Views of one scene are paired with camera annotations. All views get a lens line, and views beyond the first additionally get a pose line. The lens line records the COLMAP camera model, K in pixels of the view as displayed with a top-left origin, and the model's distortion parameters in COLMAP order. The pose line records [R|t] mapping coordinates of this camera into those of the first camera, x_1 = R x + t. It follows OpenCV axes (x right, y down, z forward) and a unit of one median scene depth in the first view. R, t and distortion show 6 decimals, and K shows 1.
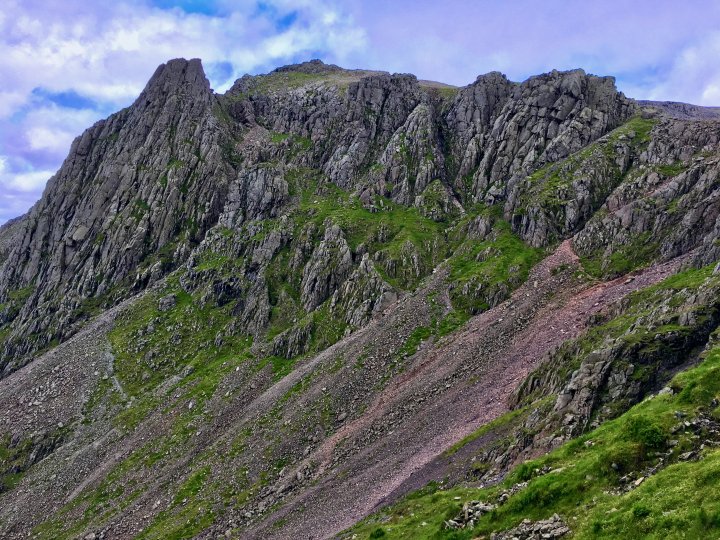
lens RADIAL K [[600.4, 0, 360.0], [0, 600.4, 270.0], [0, 0, 1]] dist [0.064697, -0.085594]
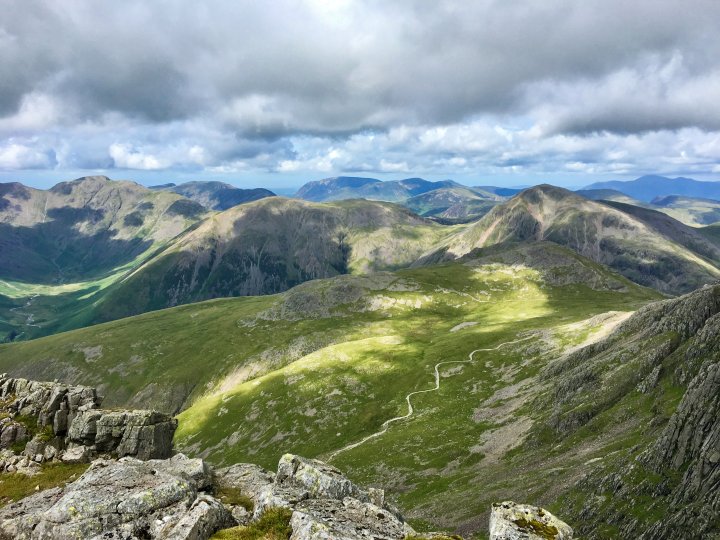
lens RADIAL K [[600.4, 0, 360.0], [0, 600.4, 270.0], [0, 0, 1]] dist [0.064697, -0.085594]
pose [[0.605981, 0.078040, -0.791641, 0.148539], [-0.005086, 0.995536, 0.094247, -0.614813], [0.795463, -0.053086, 0.603673, -0.539951]]
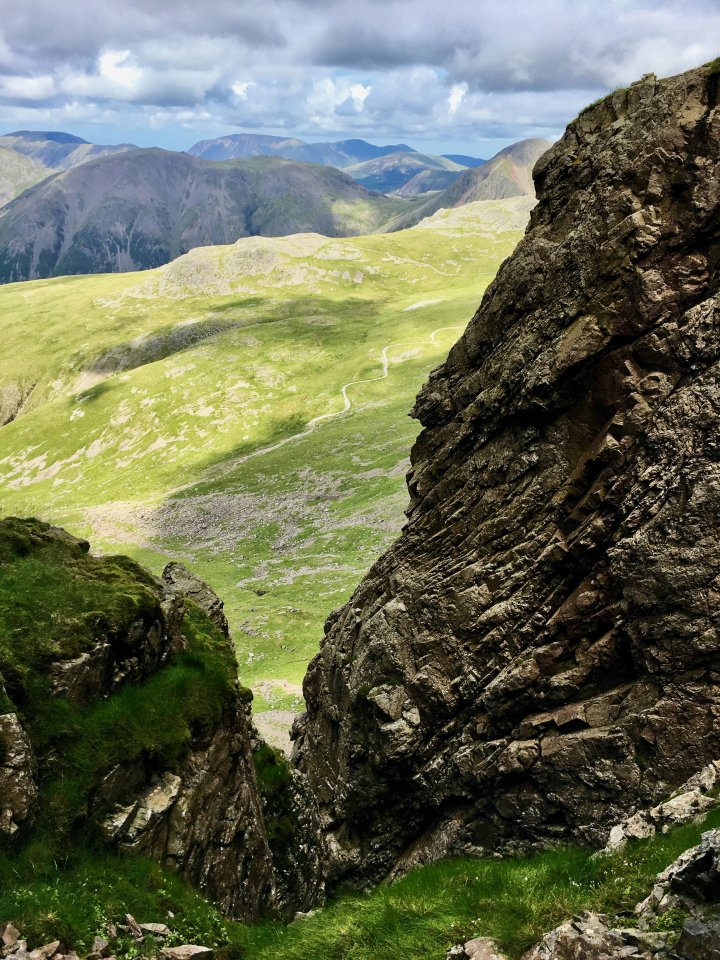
lens RADIAL K [[800.5, 0, 360.3], [0, 800.5, 472.6], [0, 0, 1]] dist [0.064697, -0.085594]
pose [[0.681020, 0.253581, -0.686956, 0.016571], [-0.026937, 0.946166, 0.322560, -0.318760], [0.731769, -0.201165, 0.651188, -0.423928]]
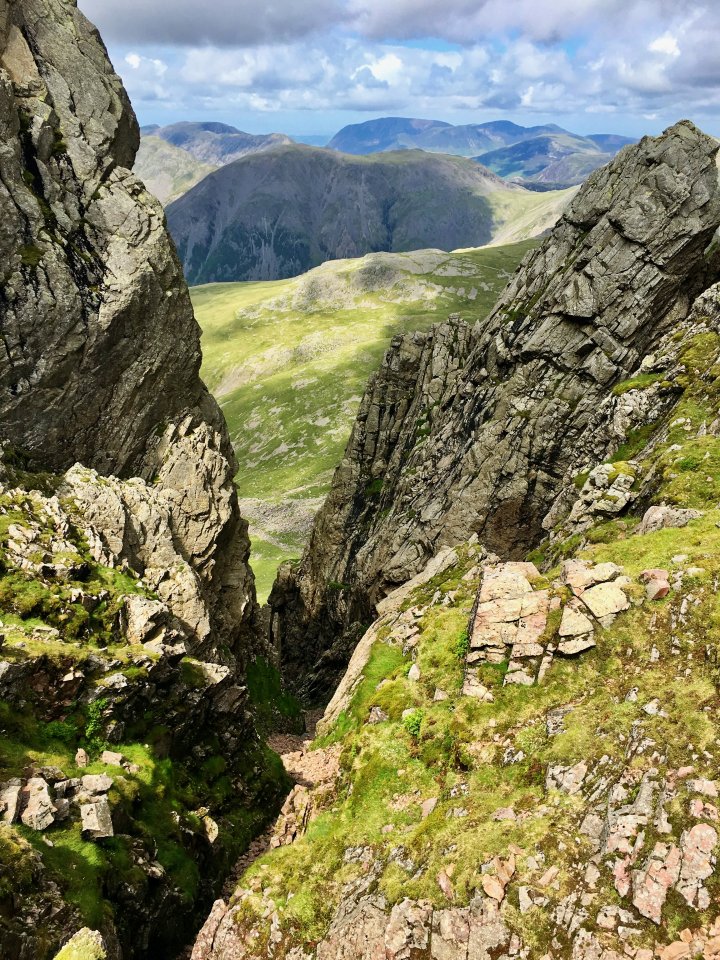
lens RADIAL K [[797.4, 0, 360.0], [0, 797.4, 480.0], [0, 0, 1]] dist [0.061718, -0.082368]
pose [[0.548583, 0.307741, -0.777401, 0.349933], [-0.020400, 0.934449, 0.355513, -0.546686], [0.835847, -0.179170, 0.518900, -0.546042]]
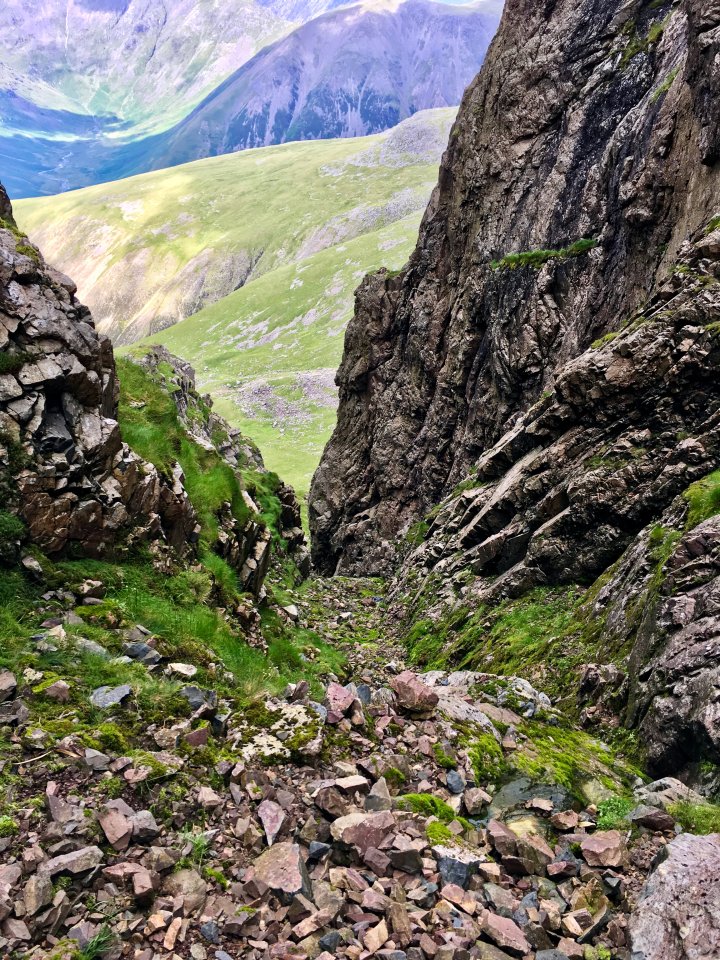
lens RADIAL K [[797.4, 0, 360.0], [0, 797.4, 480.0], [0, 0, 1]] dist [0.061718, -0.082368]
pose [[0.460671, 0.423886, -0.779810, 0.150625], [0.005493, 0.877210, 0.480075, -0.381344], [0.887554, -0.225440, 0.401777, -0.442178]]
